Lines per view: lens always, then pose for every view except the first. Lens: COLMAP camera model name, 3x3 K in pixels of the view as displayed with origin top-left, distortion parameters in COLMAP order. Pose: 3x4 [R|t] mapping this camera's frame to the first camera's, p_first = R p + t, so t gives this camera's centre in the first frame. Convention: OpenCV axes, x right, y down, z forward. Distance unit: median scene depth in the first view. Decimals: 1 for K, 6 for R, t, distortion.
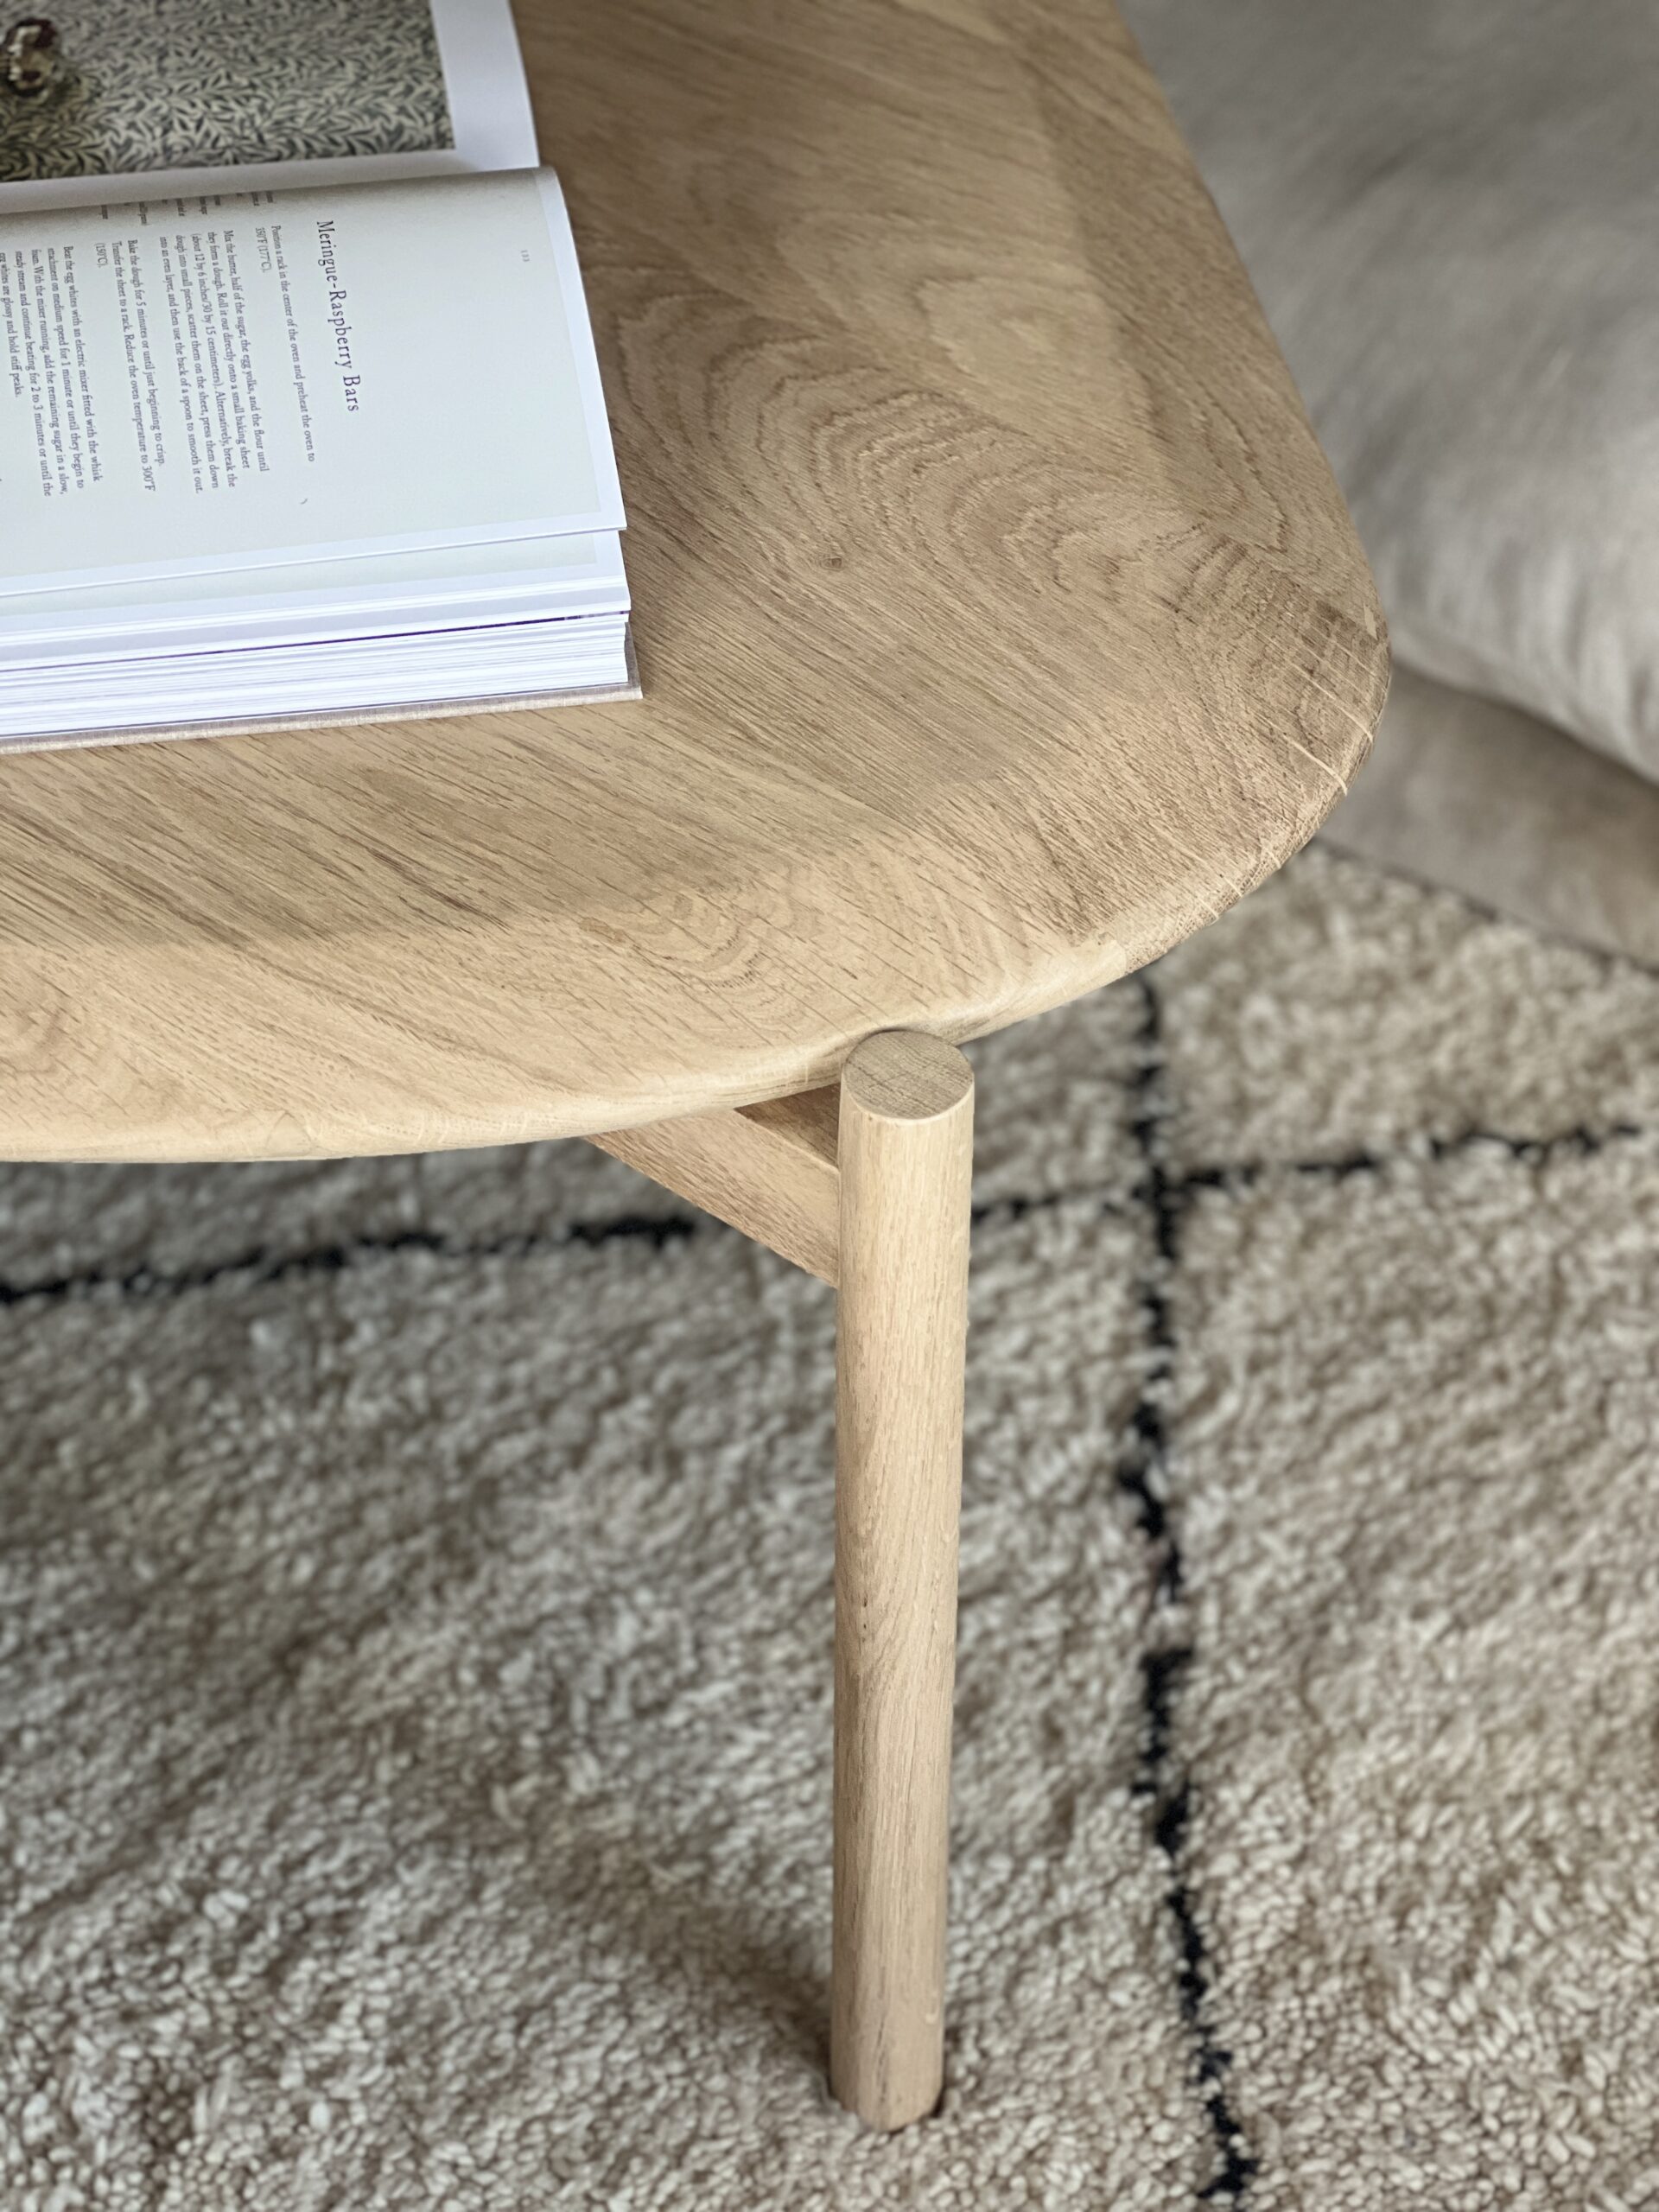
lens RADIAL K [[5037.4, 0, 836.7], [0, 5037.4, 1064.7], [0, 0, 1]] dist [0.234014, 0.078726]
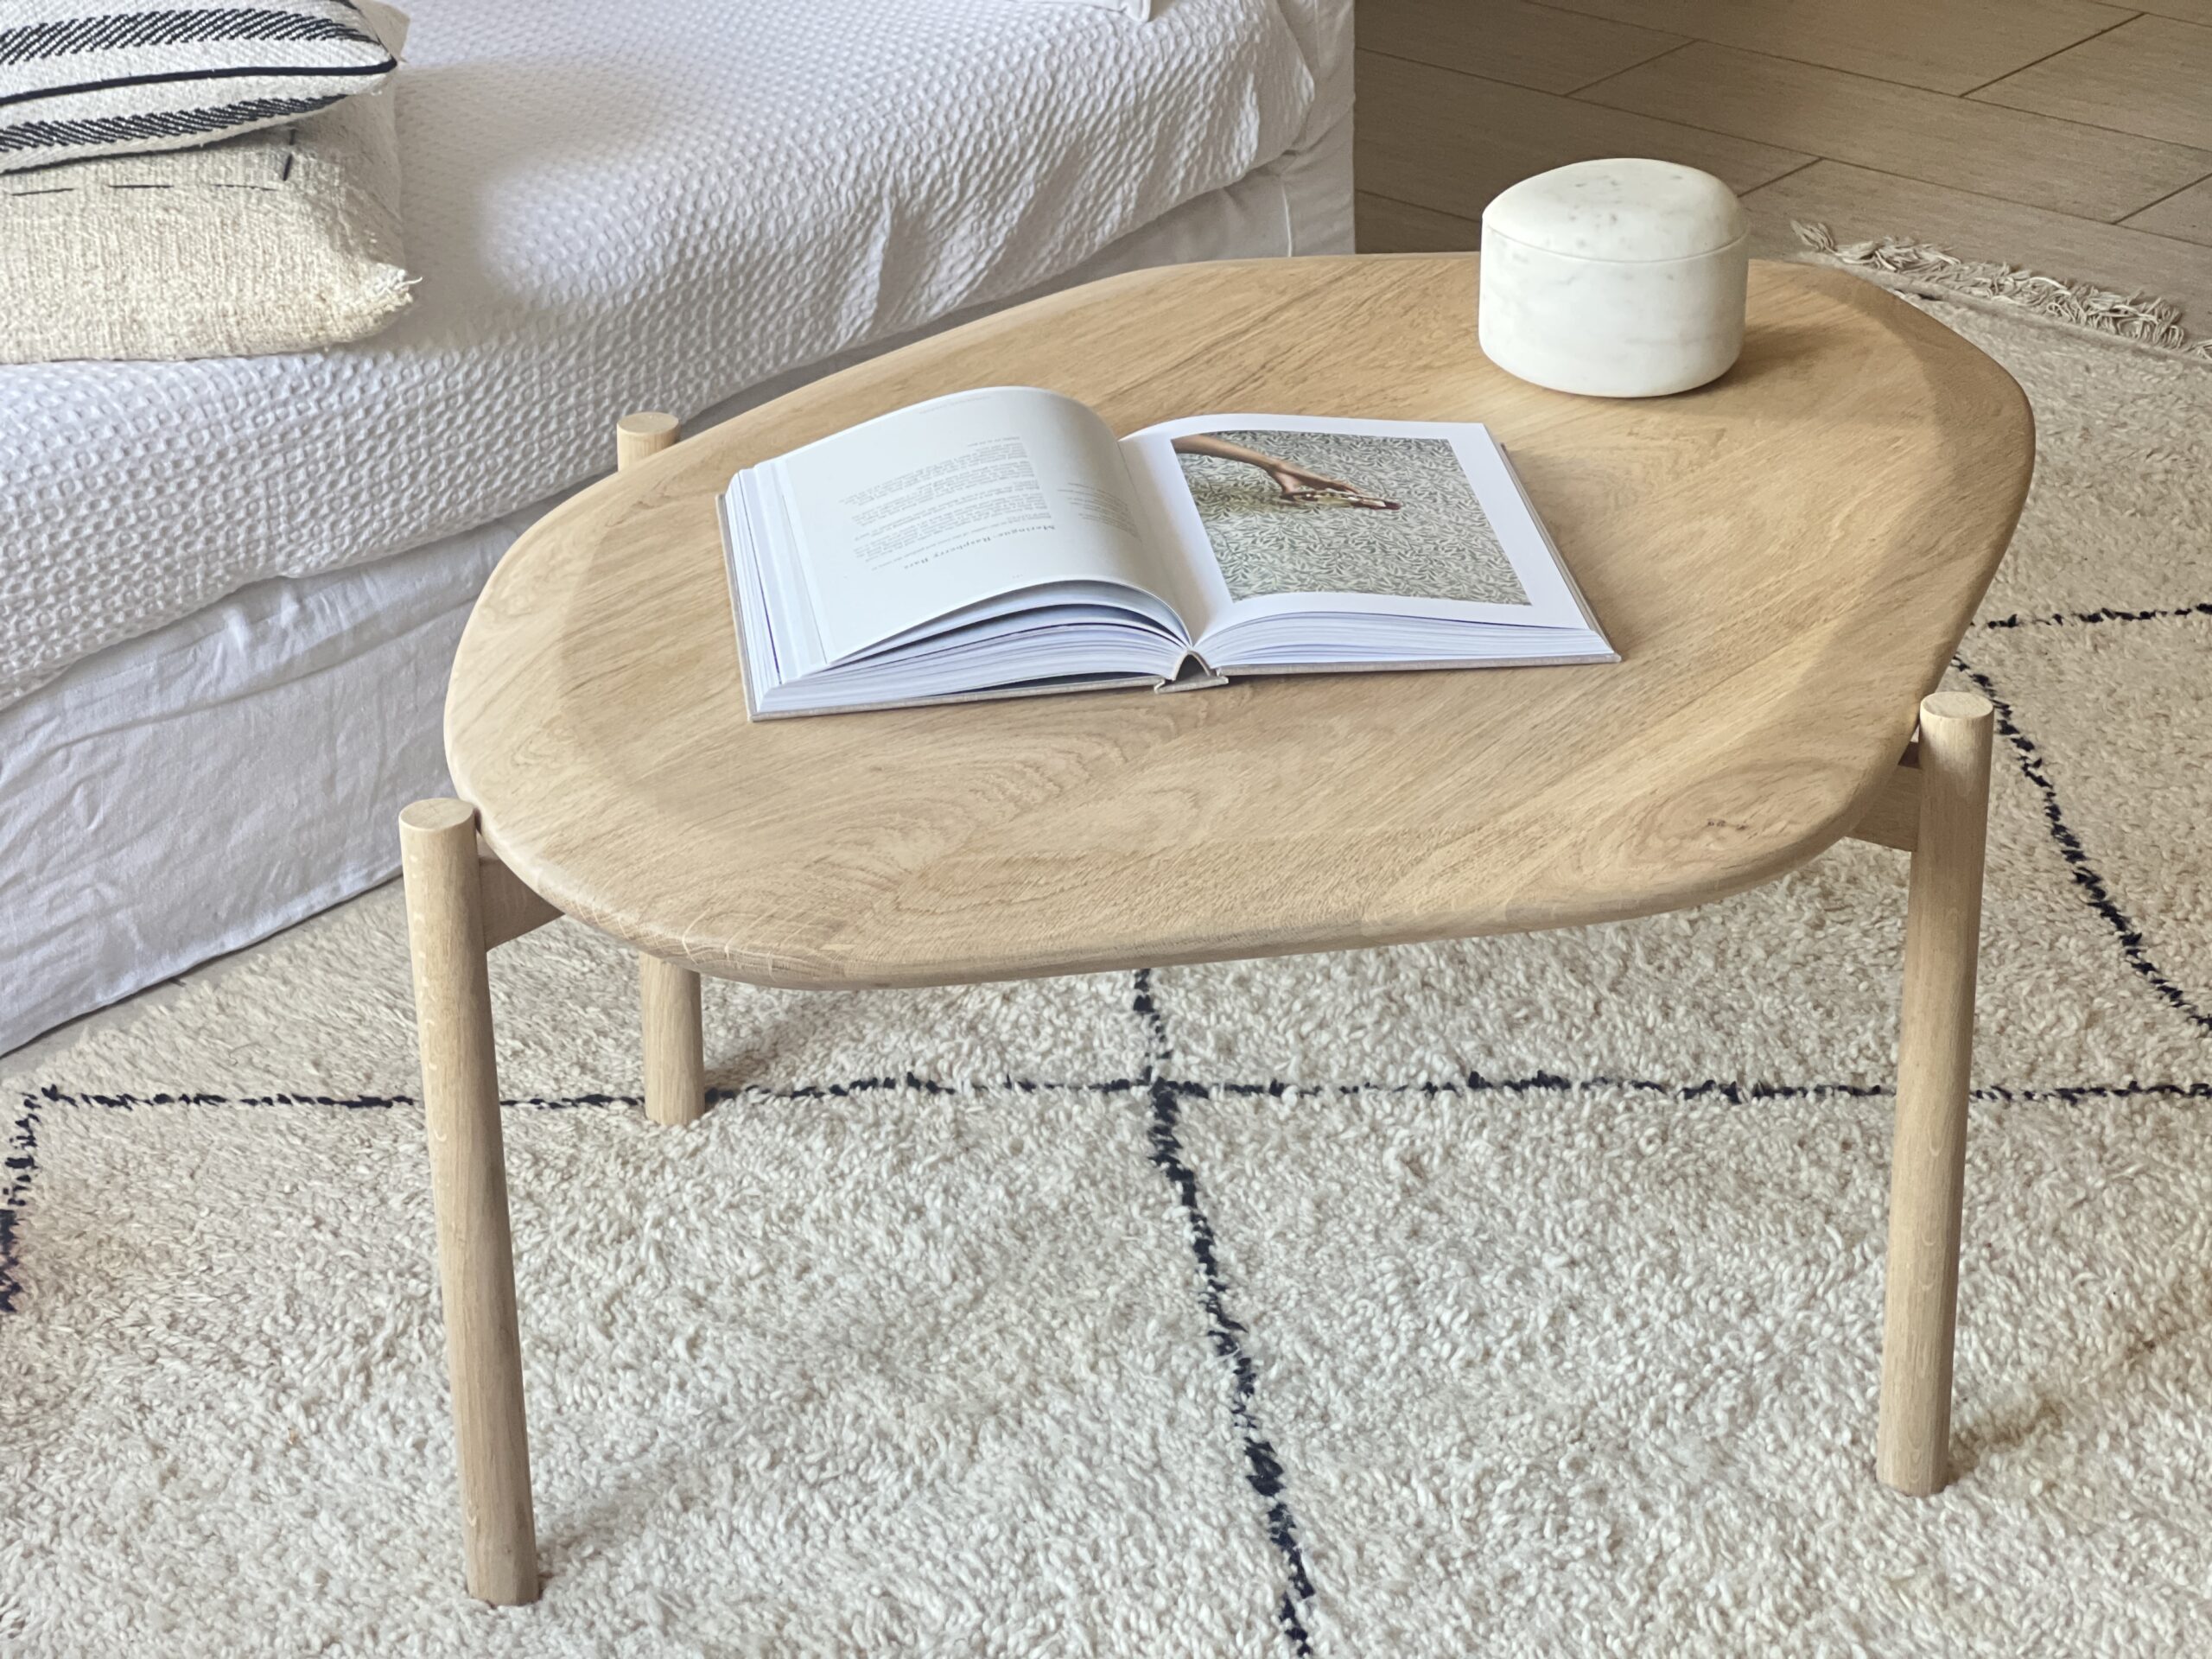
lens RADIAL K [[5037.4, 0, 1106.0], [0, 5037.4, 829.5], [0, 0, 1]] dist [0.234014, 0.078726]
pose [[-0.018369, 0.439773, -0.897921, 1.363484], [-0.656983, 0.671666, 0.342400, -0.641948], [0.753682, 0.596208, 0.276585, 0.572011]]
